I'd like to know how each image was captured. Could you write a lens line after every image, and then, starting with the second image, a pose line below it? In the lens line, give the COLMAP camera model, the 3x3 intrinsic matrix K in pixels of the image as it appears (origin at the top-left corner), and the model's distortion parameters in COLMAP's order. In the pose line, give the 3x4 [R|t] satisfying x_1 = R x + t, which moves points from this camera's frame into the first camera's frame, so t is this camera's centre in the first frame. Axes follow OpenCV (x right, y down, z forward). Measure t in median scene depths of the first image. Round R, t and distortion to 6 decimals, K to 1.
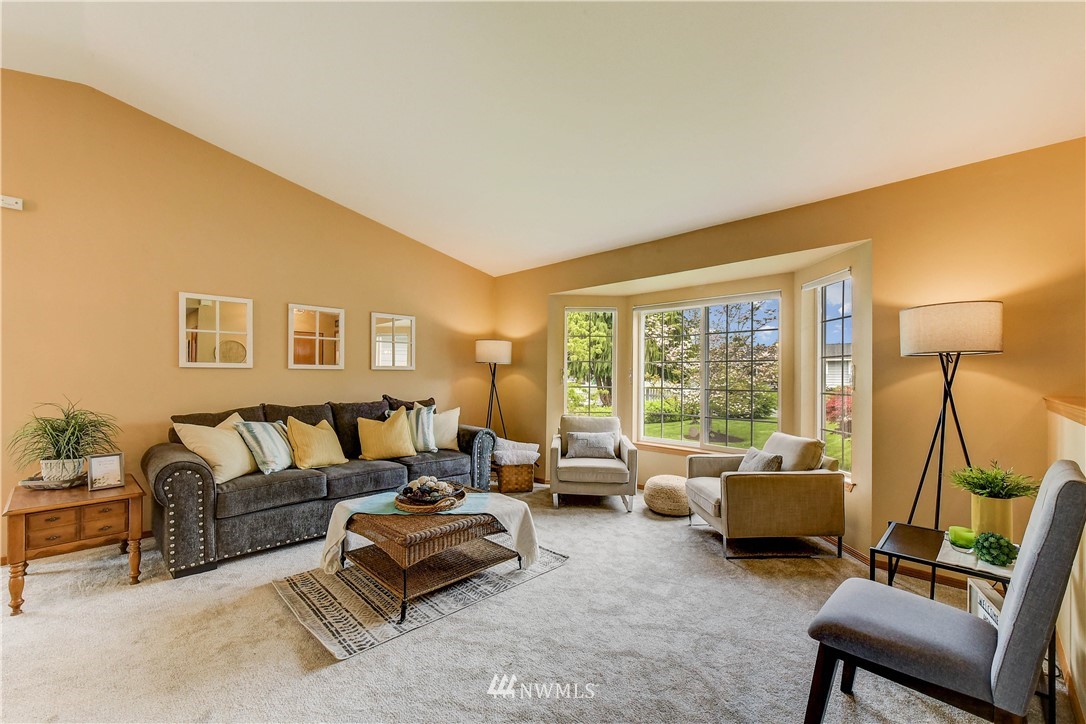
lens RADIAL K [[446.5, 0, 548.8], [0, 446.5, 370.0], [0, 0, 1]] dist [-0.000142, 0.000191]
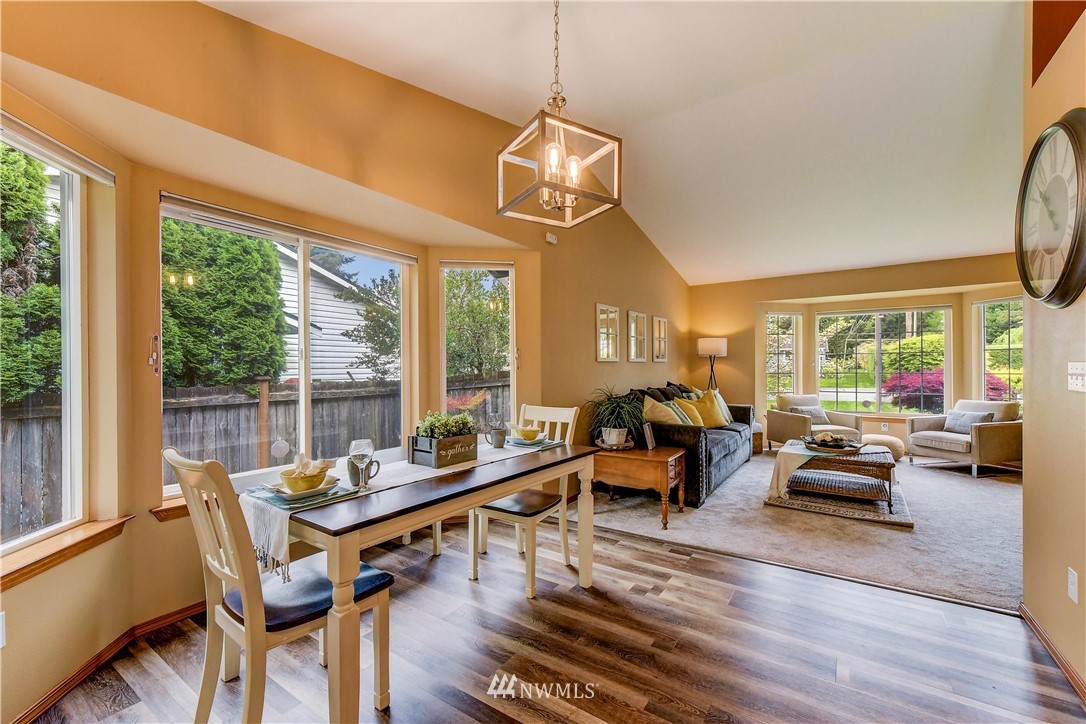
lens RADIAL K [[446.5, 0, 553.4], [0, 446.5, 367.6], [0, 0, 1]] dist [-0.000142, 0.000191]
pose [[0.981923, -0.012500, 0.188865, -1.374016], [0.010625, 0.999884, 0.010940, -0.004527], [-0.188980, -0.008736, 0.981942, -0.276535]]
